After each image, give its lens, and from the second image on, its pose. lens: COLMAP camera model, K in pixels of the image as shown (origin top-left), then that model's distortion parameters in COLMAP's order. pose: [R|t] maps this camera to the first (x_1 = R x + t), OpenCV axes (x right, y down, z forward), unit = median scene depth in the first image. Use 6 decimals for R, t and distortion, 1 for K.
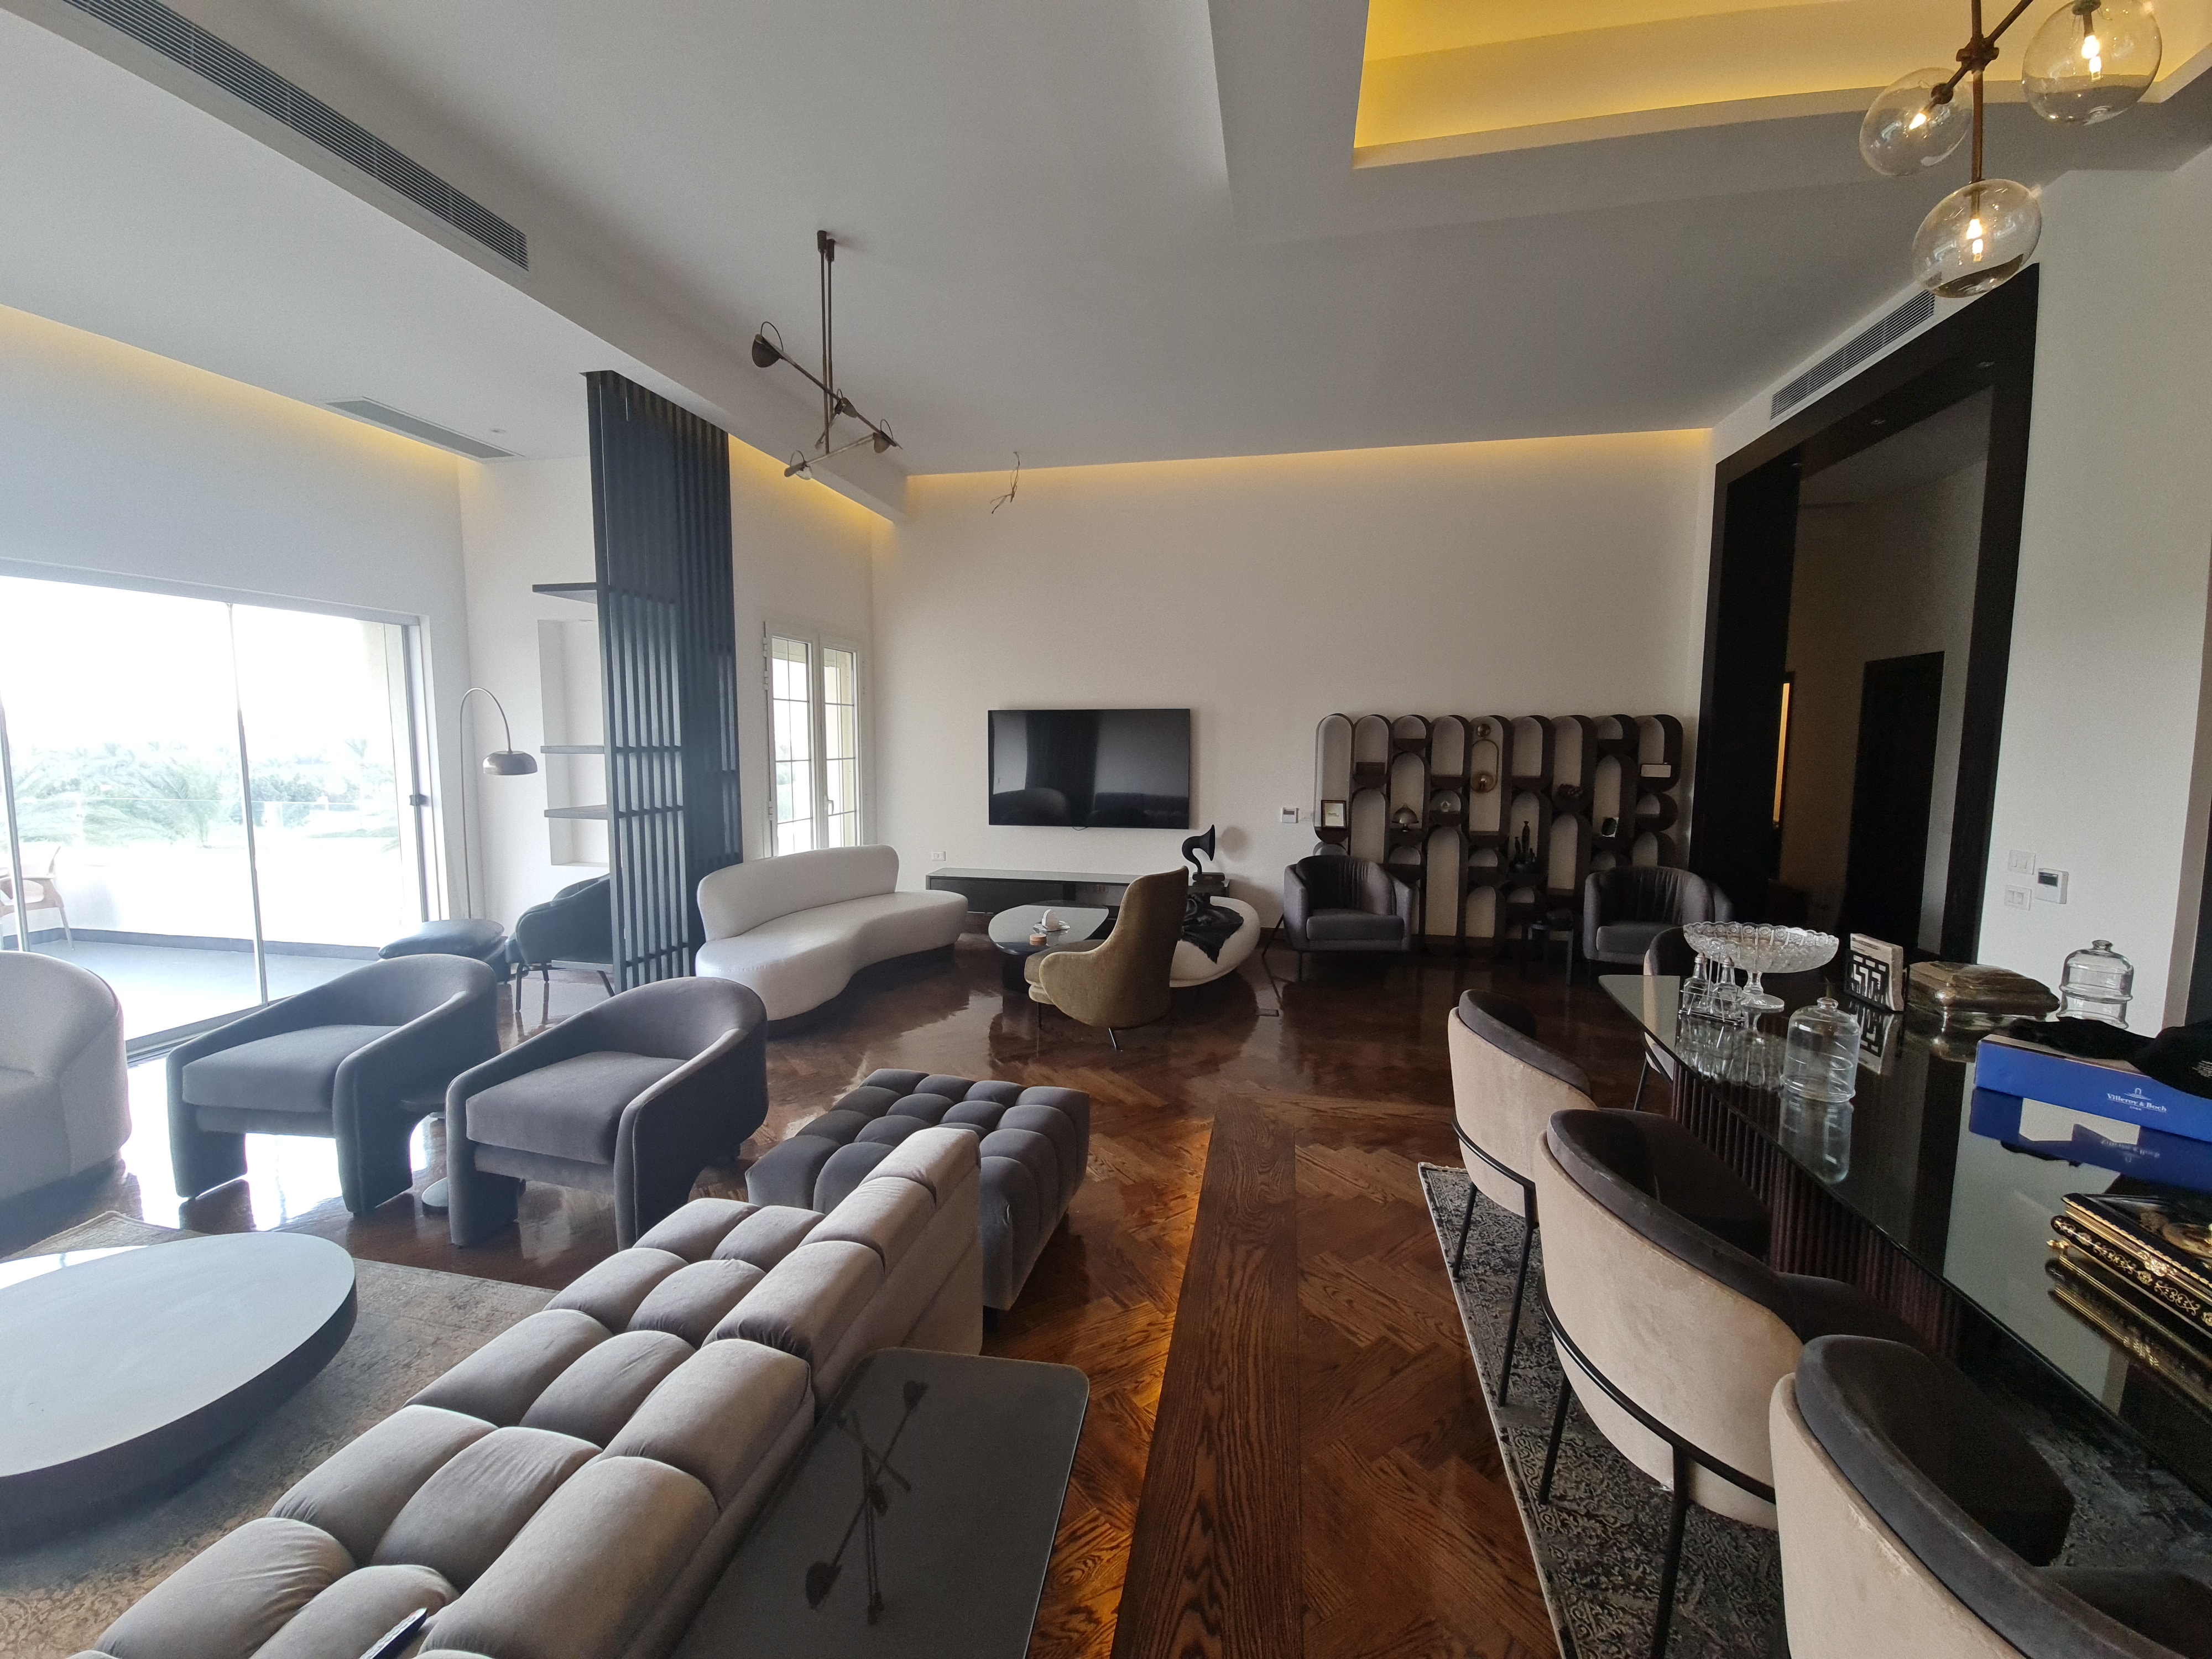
lens RADIAL K [[900.5, 0, 1101.7], [0, 900.5, 824.2], [0, 0, 1]] dist [0.000826, -0.002299]
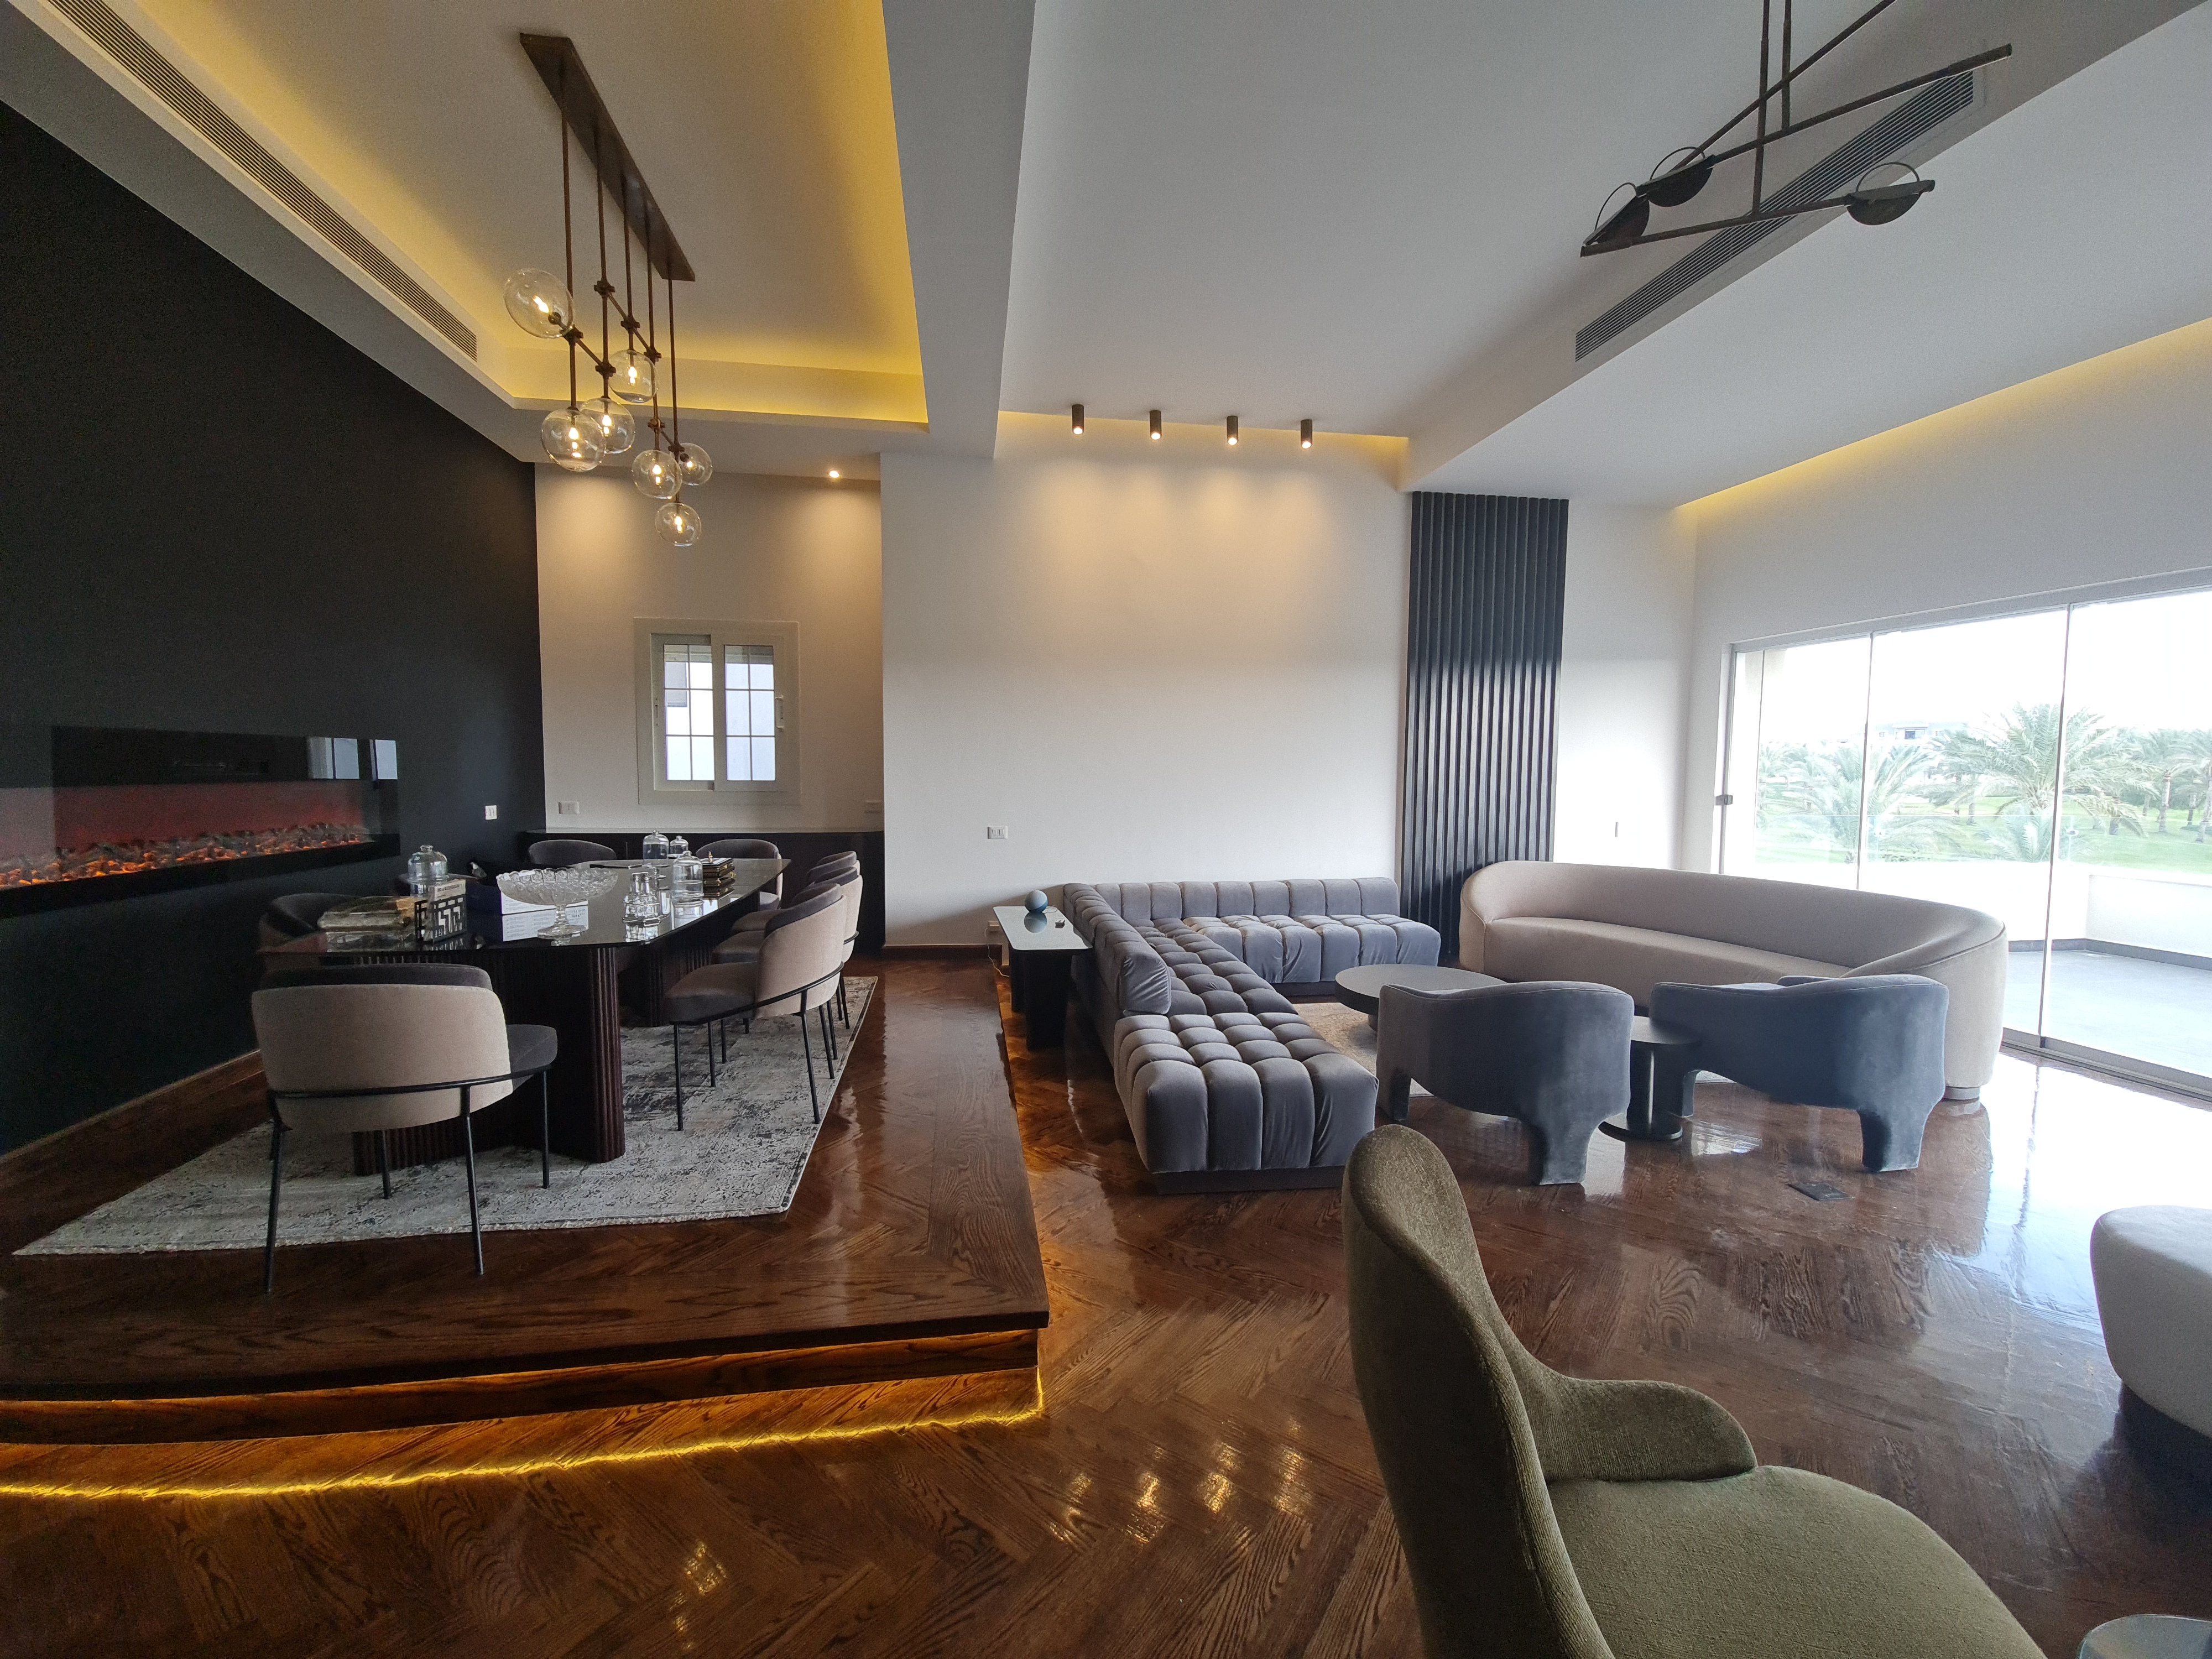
lens RADIAL K [[900.5, 0, 1101.7], [0, 900.5, 824.2], [0, 0, 1]] dist [0.000826, -0.002299]
pose [[-0.937478, 0.011731, -0.347847, 0.436526], [-0.043350, 0.987714, 0.150142, -0.147191], [0.345334, 0.155834, -0.925451, 2.198823]]
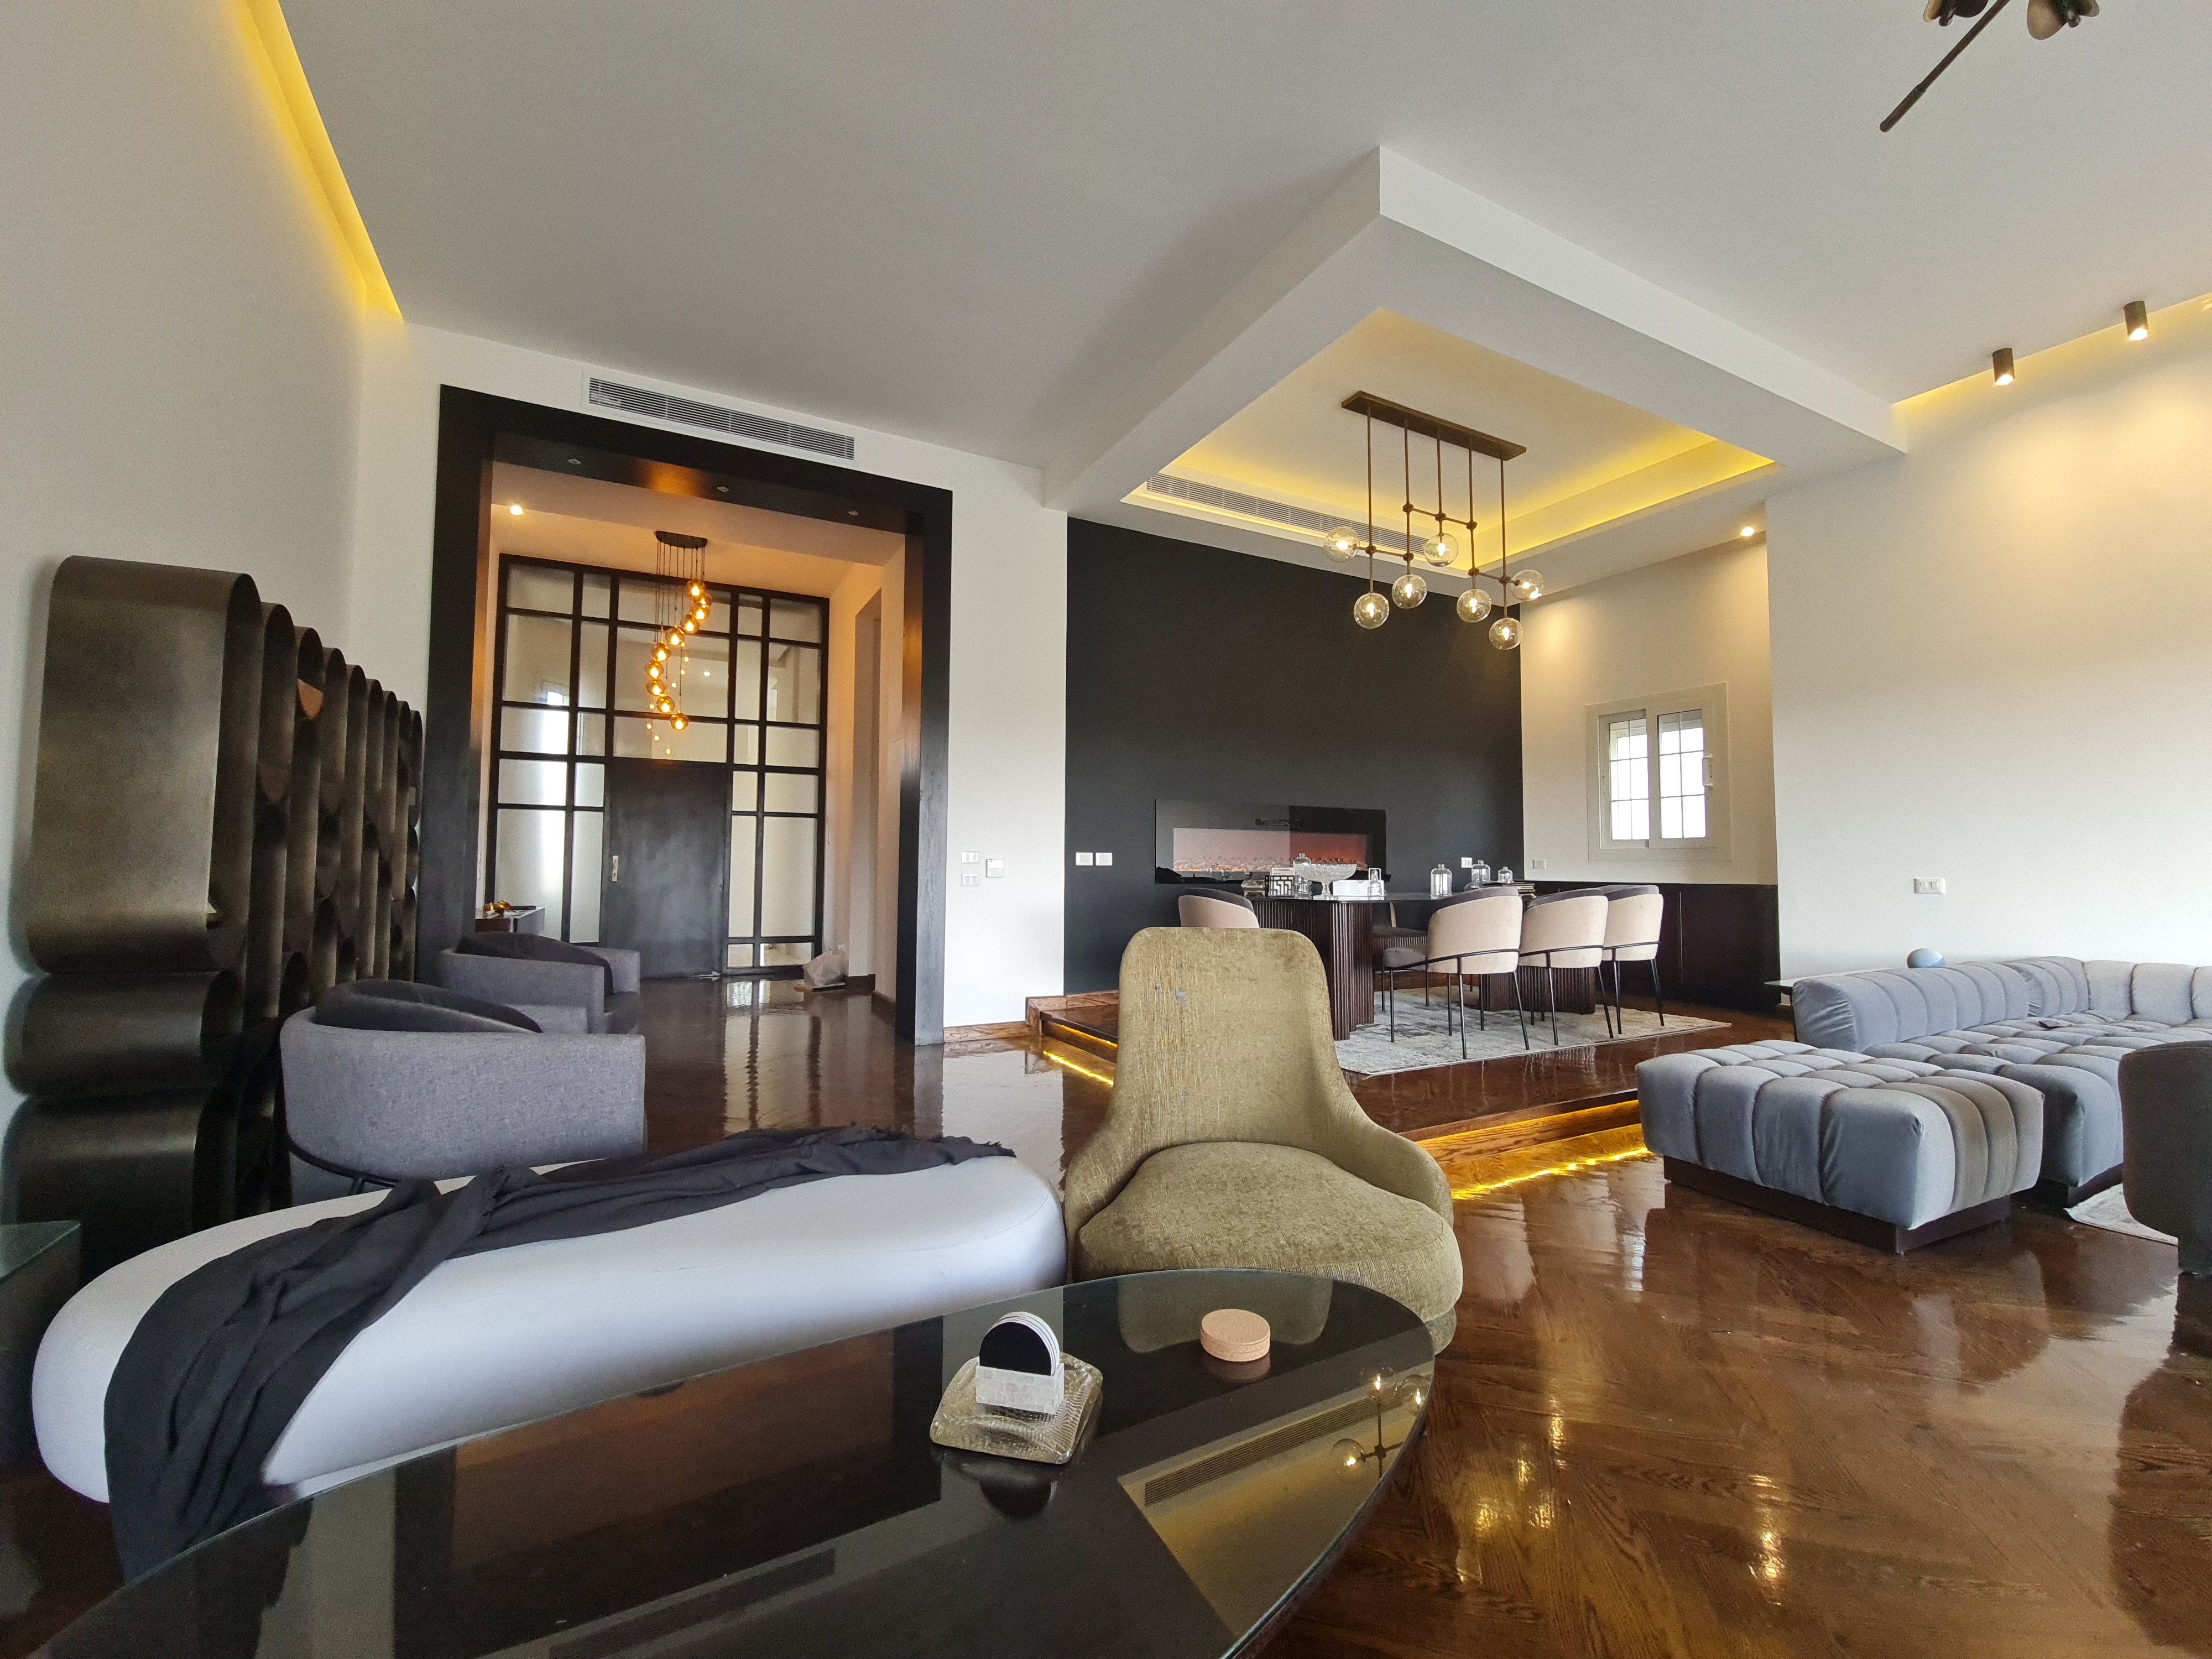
lens RADIAL K [[900.5, 0, 1101.7], [0, 900.5, 824.2], [0, 0, 1]] dist [0.000826, -0.002299]
pose [[-0.632691, 0.029986, 0.773824, -0.524477], [0.064693, 0.997804, 0.014229, -0.033687], [-0.771698, 0.059063, -0.633241, 2.534943]]
